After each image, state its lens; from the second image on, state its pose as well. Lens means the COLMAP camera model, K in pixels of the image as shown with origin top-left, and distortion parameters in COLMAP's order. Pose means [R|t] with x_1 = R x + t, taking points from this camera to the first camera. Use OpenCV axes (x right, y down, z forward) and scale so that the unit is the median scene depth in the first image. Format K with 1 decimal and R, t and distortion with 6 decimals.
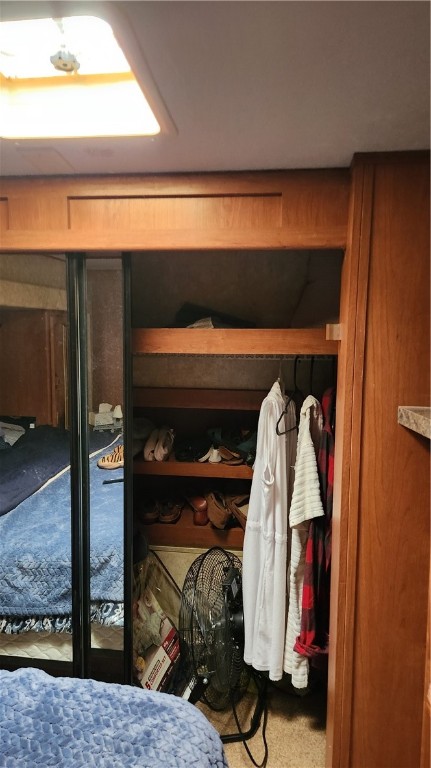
lens RADIAL K [[535.3, 0, 215.5], [0, 535.3, 384.0], [0, 0, 1]] dist [0.032241, 0.000608]
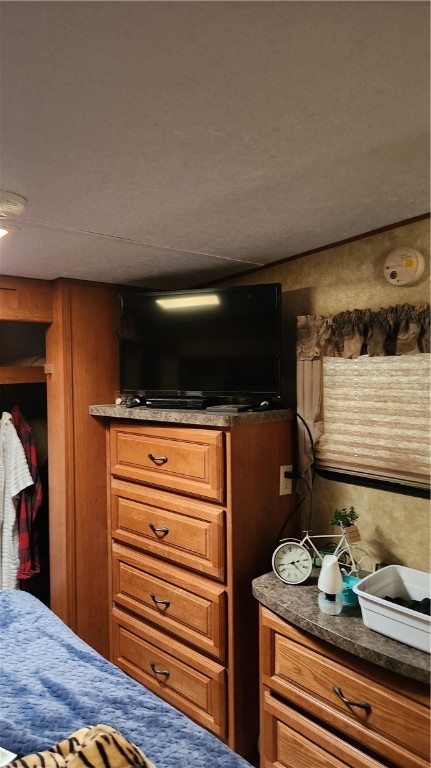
lens RADIAL K [[535.3, 0, 215.5], [0, 535.3, 384.0], [0, 0, 1]] dist [0.032241, 0.000608]
pose [[0.652138, -0.017042, 0.757909, -0.793447], [0.097582, 0.993318, -0.061628, 0.120349], [-0.751794, 0.114148, 0.649443, -0.587193]]
